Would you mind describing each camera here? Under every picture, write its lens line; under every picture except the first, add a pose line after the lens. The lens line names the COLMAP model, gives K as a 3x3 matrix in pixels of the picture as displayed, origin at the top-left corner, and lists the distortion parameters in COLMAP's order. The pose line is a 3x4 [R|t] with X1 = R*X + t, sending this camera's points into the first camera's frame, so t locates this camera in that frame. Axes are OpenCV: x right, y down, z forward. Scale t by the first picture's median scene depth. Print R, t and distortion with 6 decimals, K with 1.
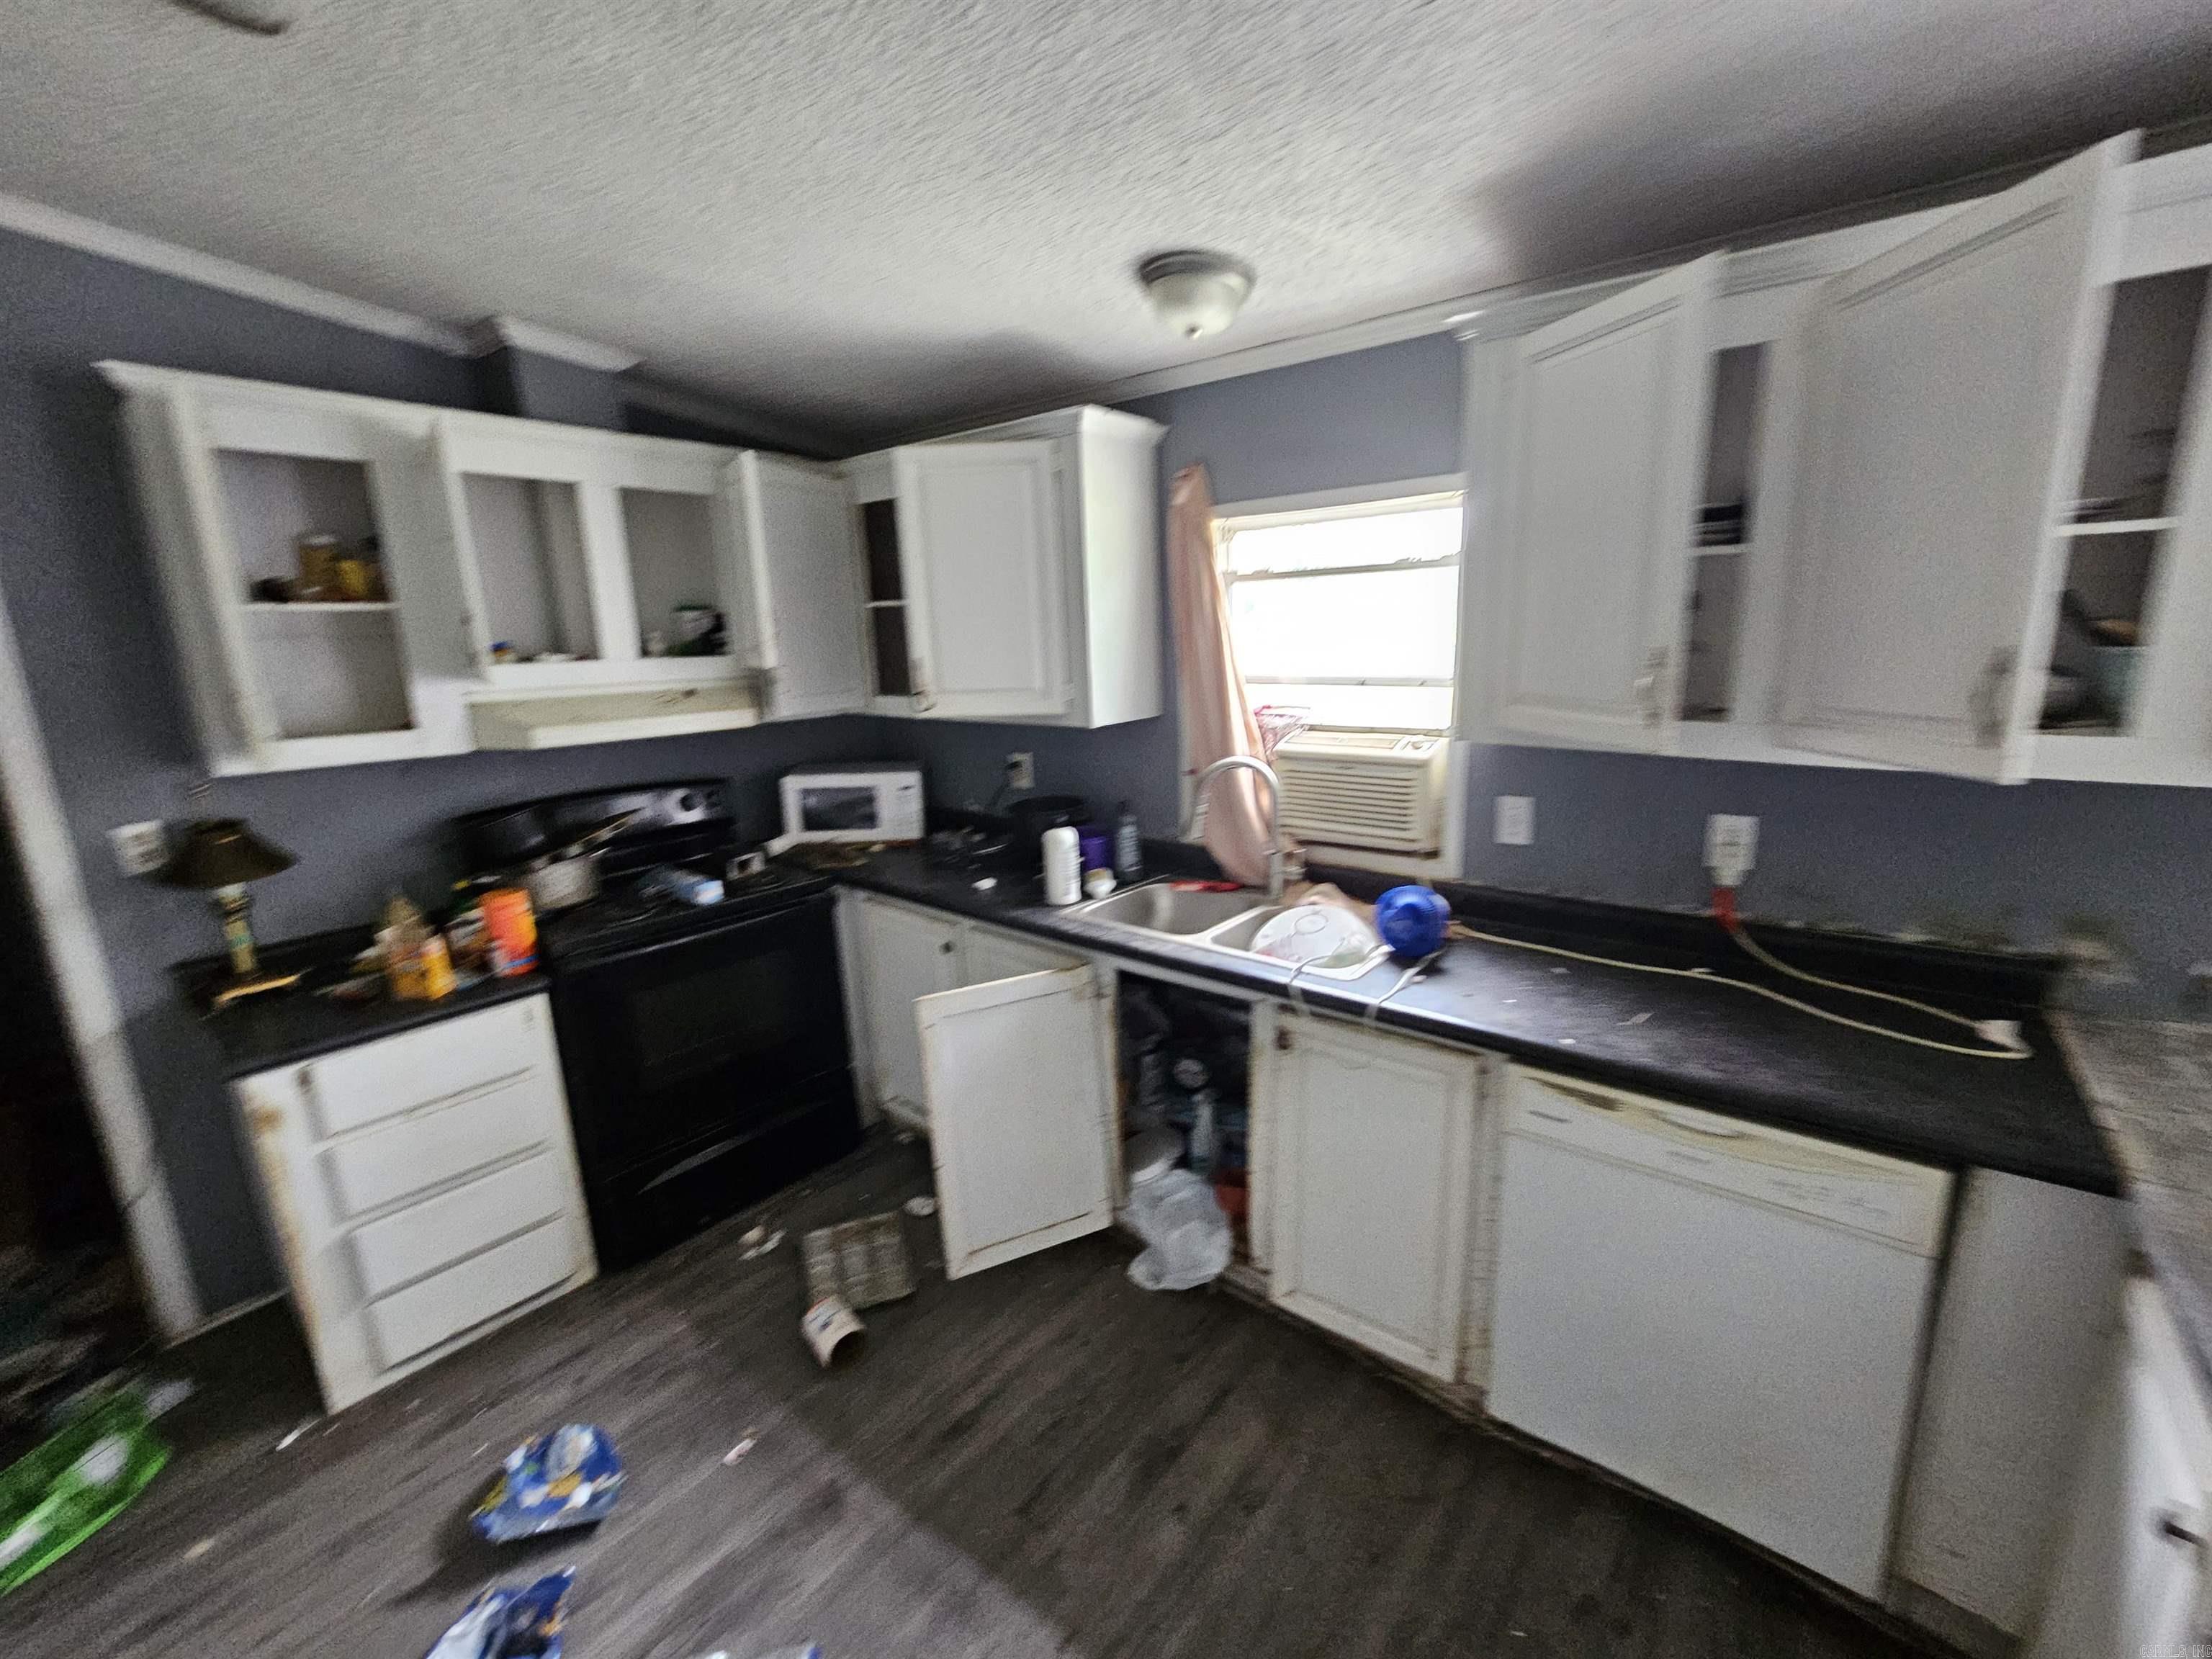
lens RADIAL K [[907.7, 0, 1104.1], [0, 907.7, 823.0], [0, 0, 1]] dist [-0.008018, 0.002475]
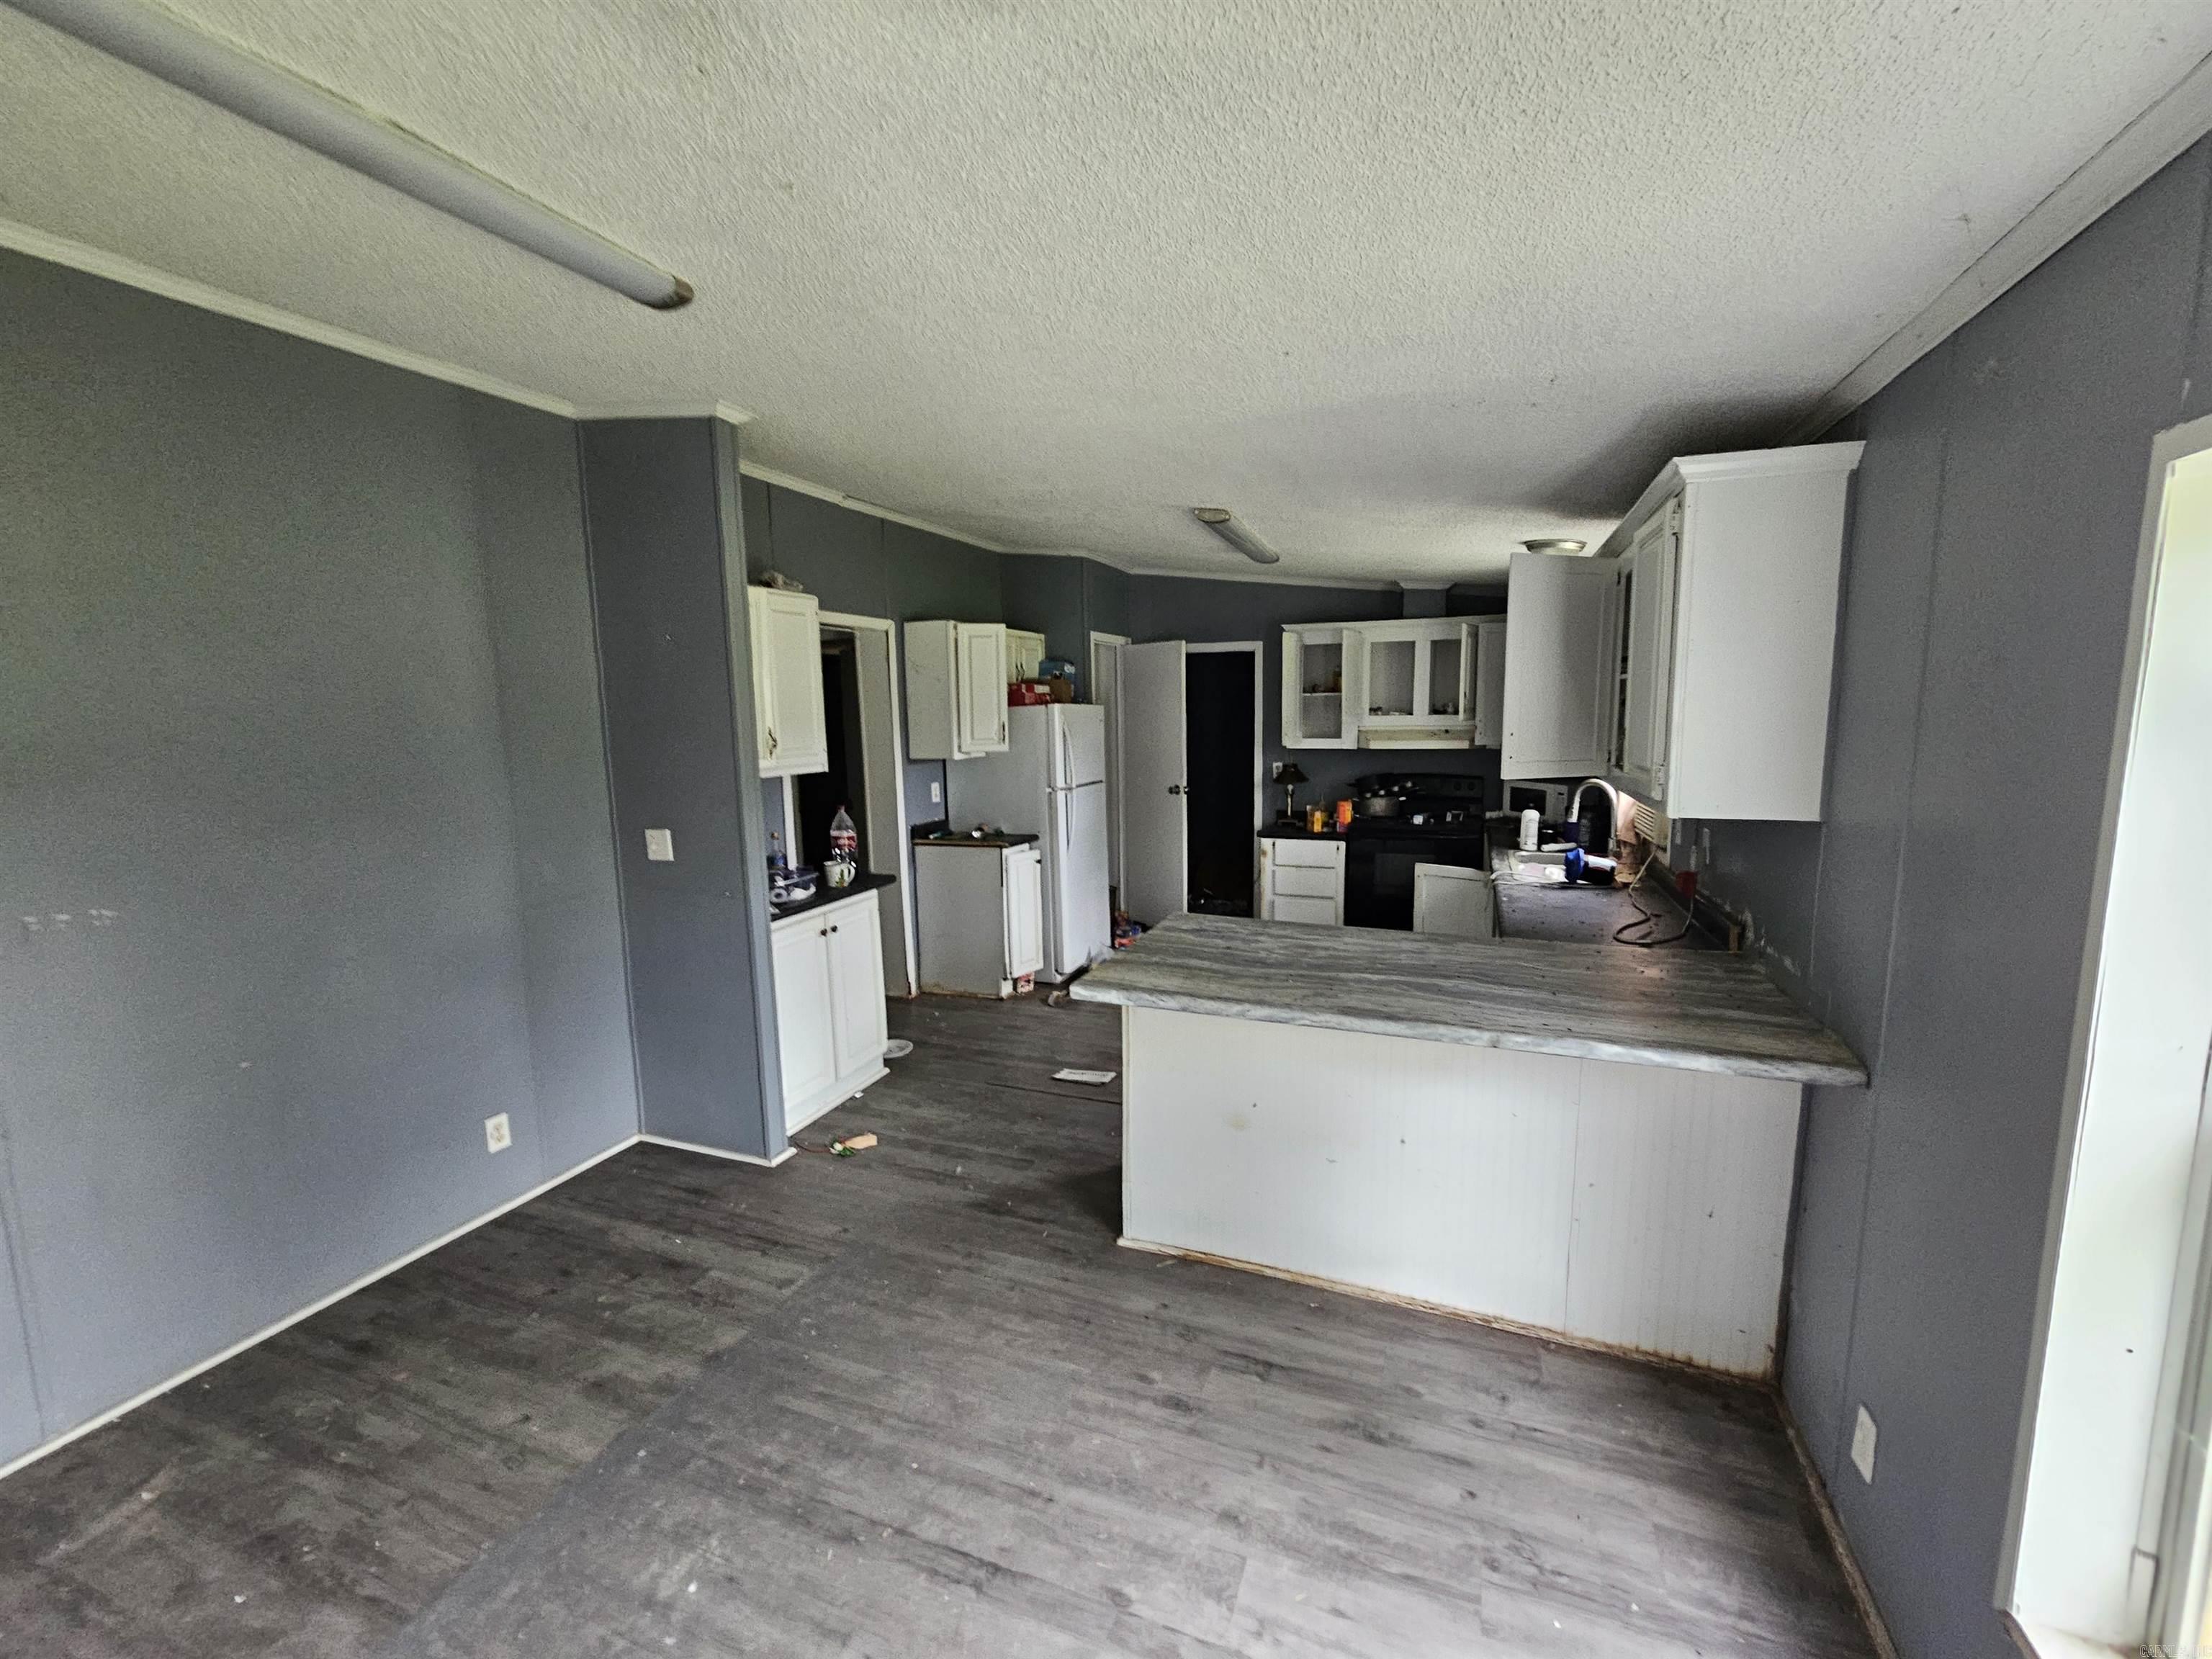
lens RADIAL K [[907.7, 0, 1100.5], [0, 907.7, 827.9], [0, 0, 1]] dist [-0.008018, 0.002475]
pose [[0.322451, 0.159704, -0.933017, 1.593065], [-0.196095, 0.975553, 0.099214, 0.030997], [0.926052, 0.150969, 0.345885, -0.561279]]
